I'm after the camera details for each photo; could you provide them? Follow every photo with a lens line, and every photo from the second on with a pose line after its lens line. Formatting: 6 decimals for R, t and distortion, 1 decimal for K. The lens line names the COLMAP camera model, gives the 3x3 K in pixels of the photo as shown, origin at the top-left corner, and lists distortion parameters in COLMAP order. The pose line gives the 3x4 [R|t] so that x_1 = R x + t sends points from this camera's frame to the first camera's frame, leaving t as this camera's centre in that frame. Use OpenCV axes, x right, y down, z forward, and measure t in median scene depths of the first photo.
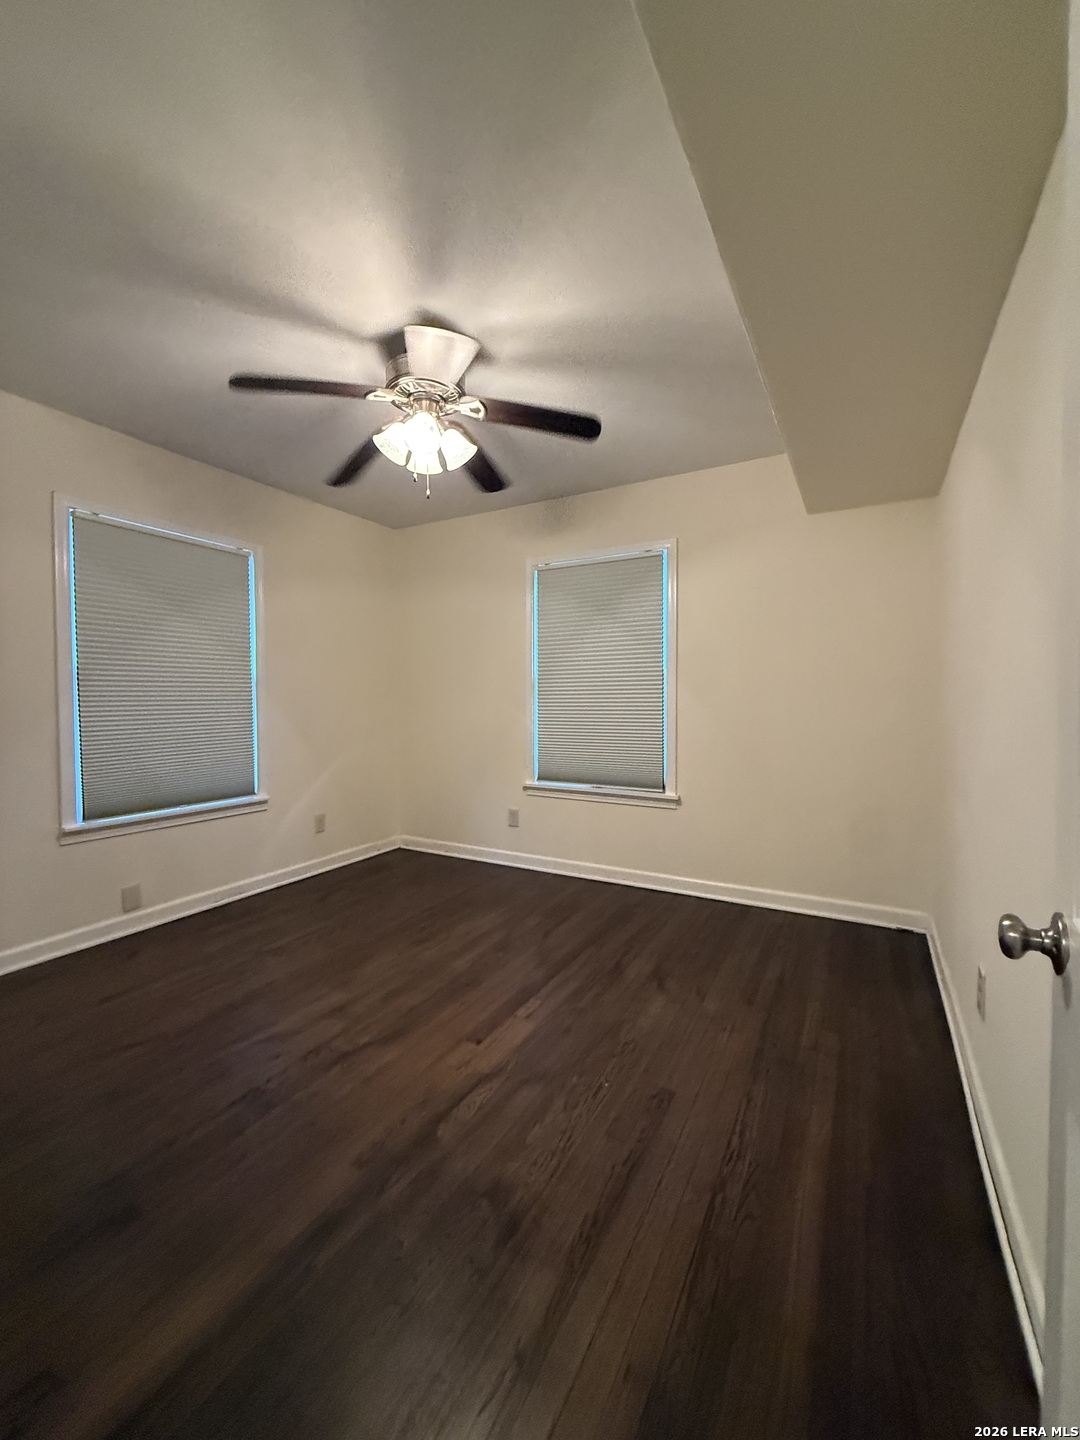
lens RADIAL K [[574.5, 0, 540.6], [0, 574.5, 714.3], [0, 0, 1]] dist [-0.000745, -0.000229]
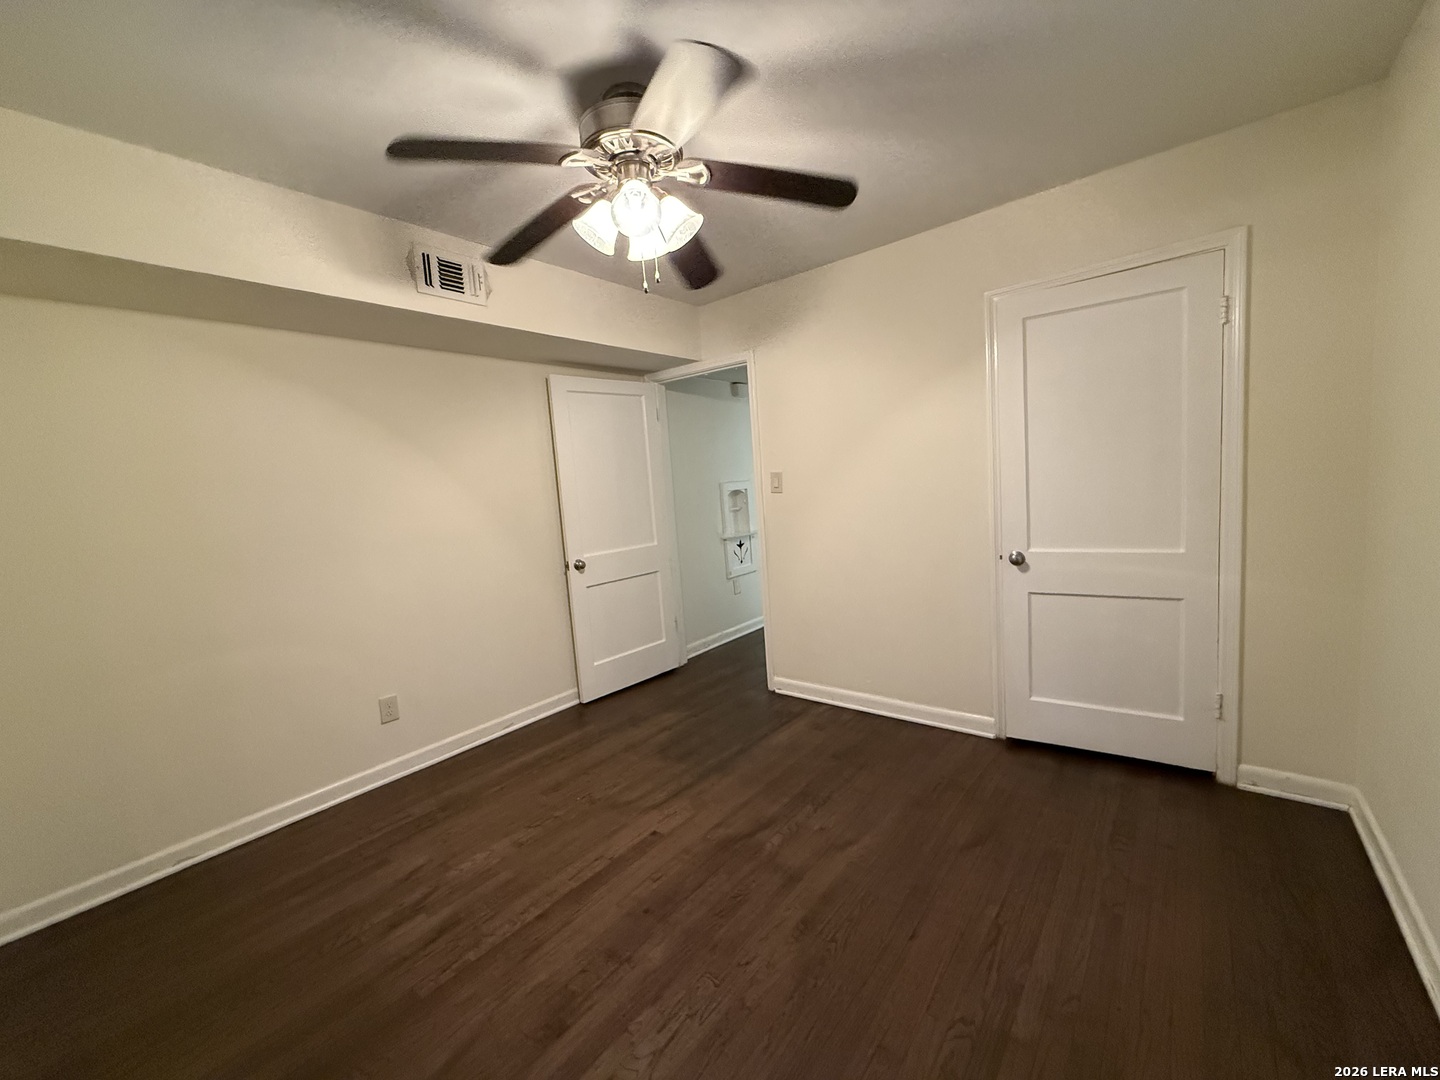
lens RADIAL K [[574.5, 0, 713.1], [0, 574.5, 538.3], [0, 0, 1]] dist [-0.000745, -0.000229]
pose [[-0.983081, 0.053286, 0.175250, -0.463376], [0.076208, 0.988998, 0.126788, -0.152579], [-0.166566, 0.137998, -0.976326, 2.047094]]
